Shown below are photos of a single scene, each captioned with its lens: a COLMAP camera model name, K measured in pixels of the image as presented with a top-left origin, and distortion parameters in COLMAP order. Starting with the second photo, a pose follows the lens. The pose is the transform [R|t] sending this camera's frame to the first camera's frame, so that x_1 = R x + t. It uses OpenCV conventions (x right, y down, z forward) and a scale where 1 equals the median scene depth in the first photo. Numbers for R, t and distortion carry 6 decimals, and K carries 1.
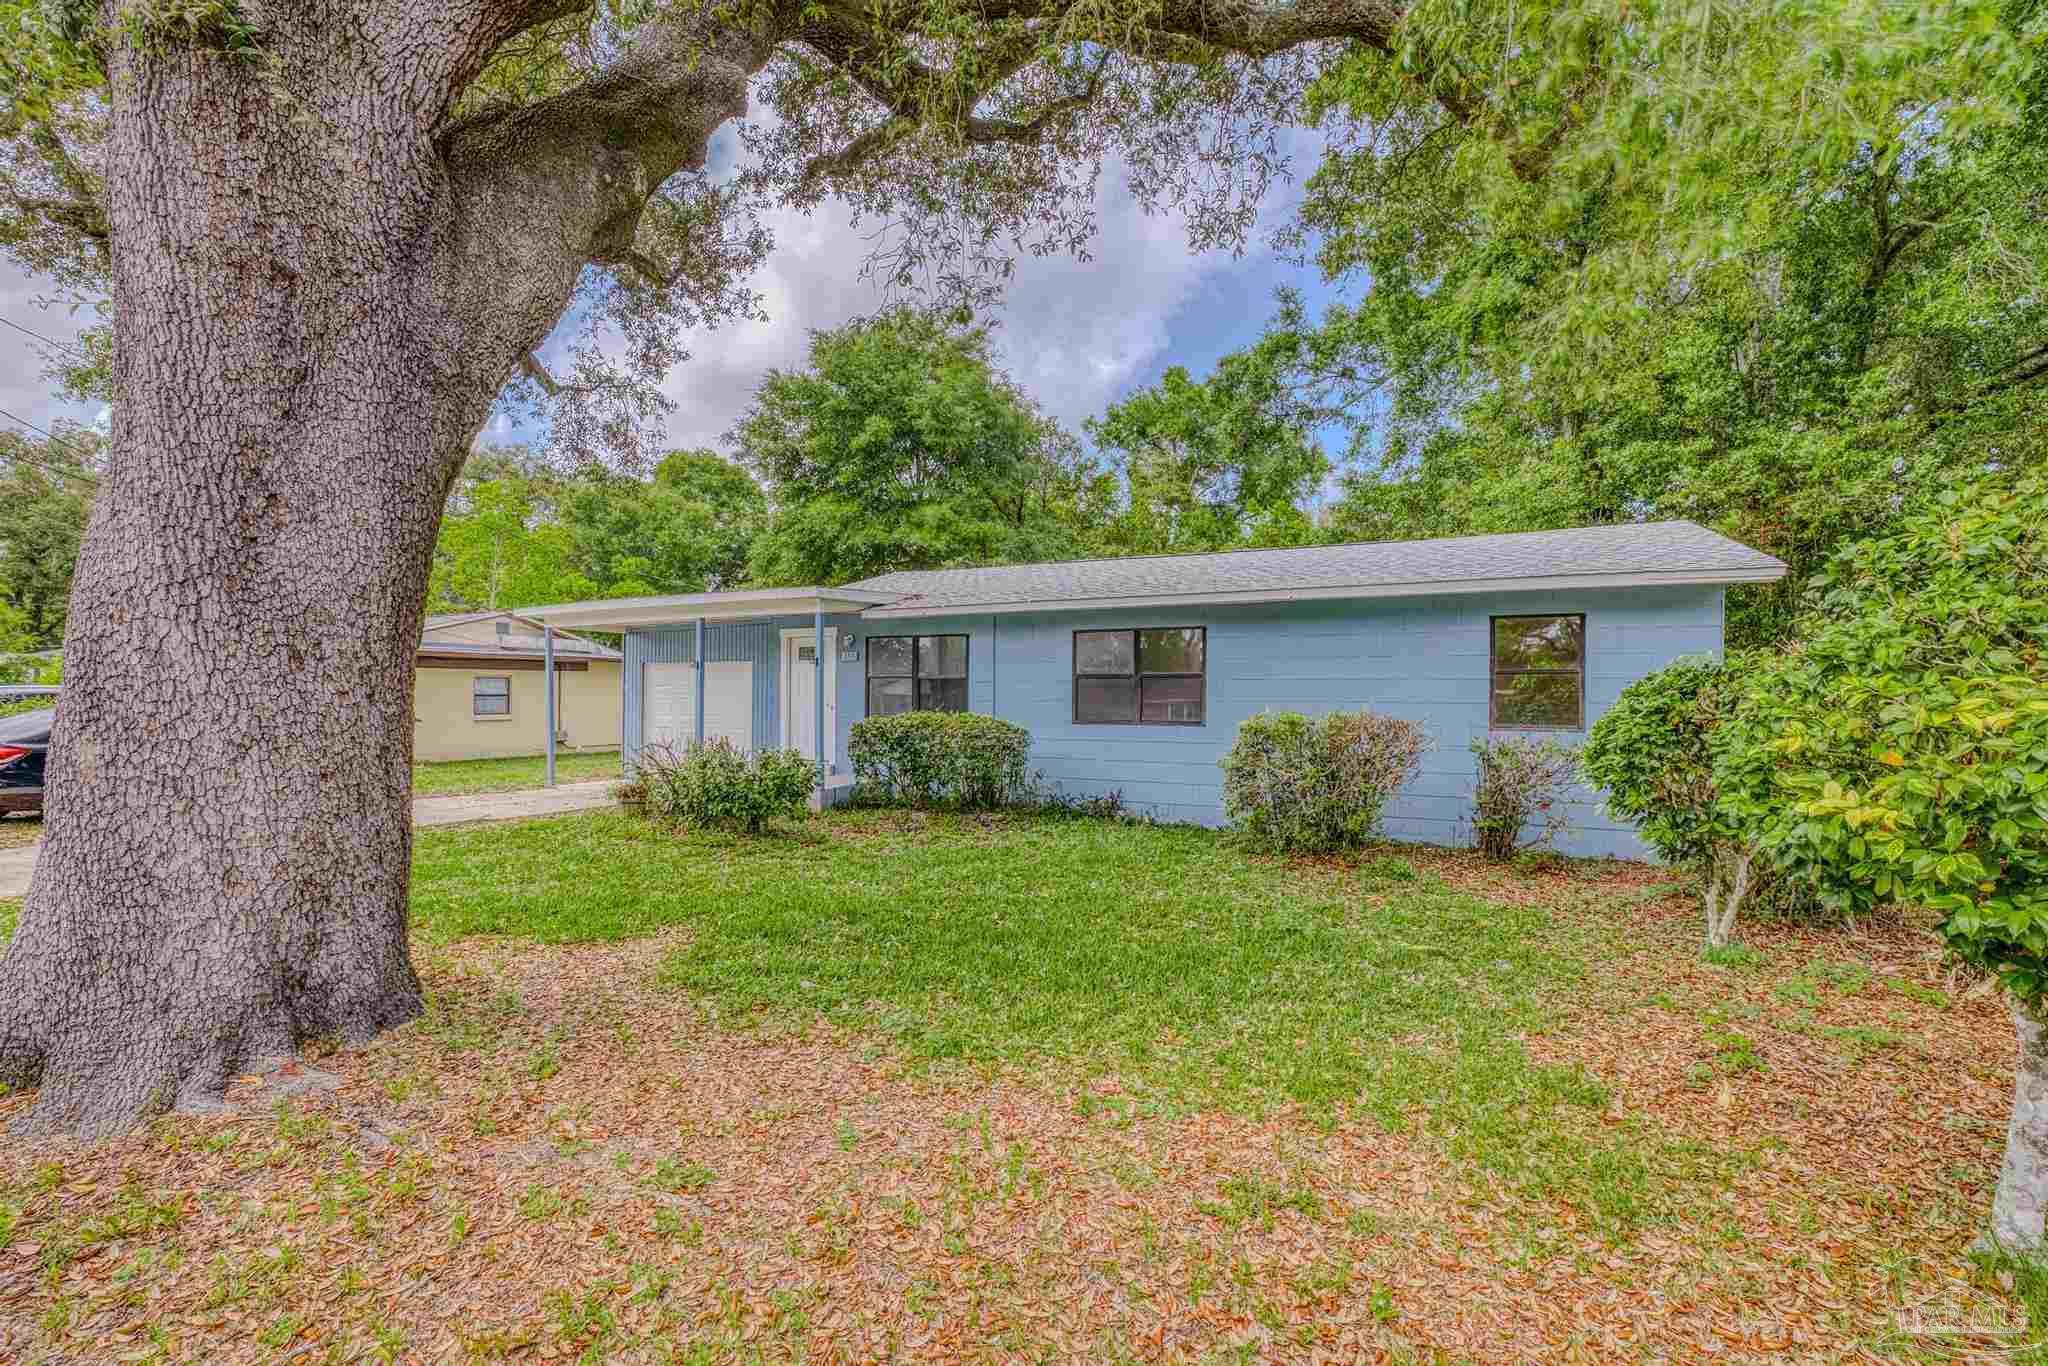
lens RADIAL K [[887.4, 0, 1019.0], [0, 887.4, 698.4], [0, 0, 1]] dist [-0.033334, 0.000349]
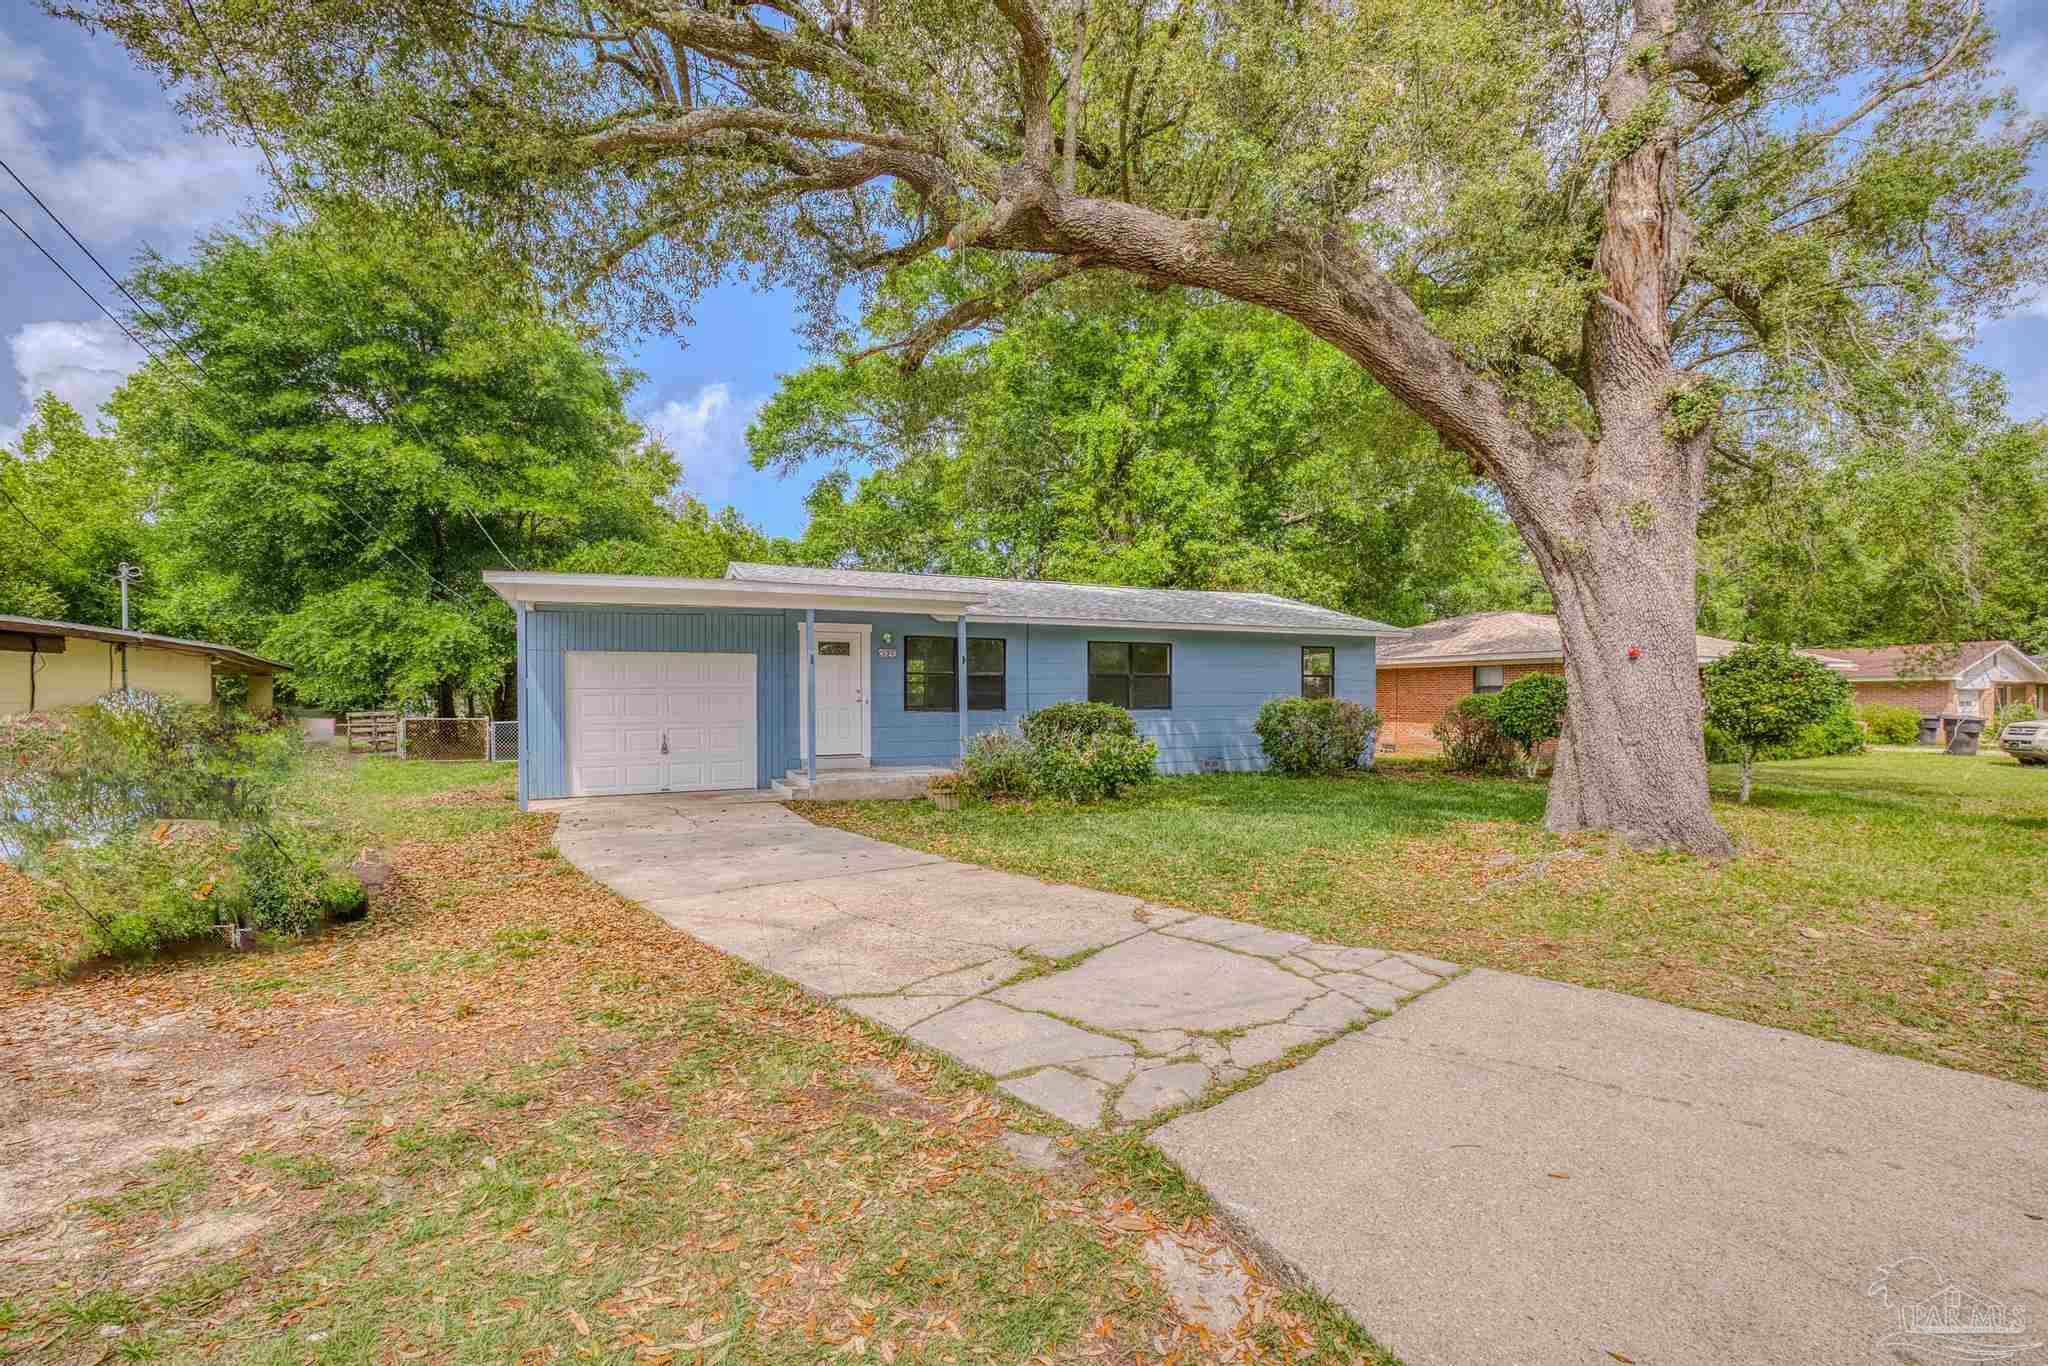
lens RADIAL K [[887.4, 0, 1017.3], [0, 887.4, 693.4], [0, 0, 1]] dist [-0.033334, 0.000349]
pose [[0.604217, -0.006810, 0.796791, -0.987079], [0.007480, 0.999968, 0.002874, -0.002164], [-0.796785, 0.004224, 0.604248, 0.252478]]
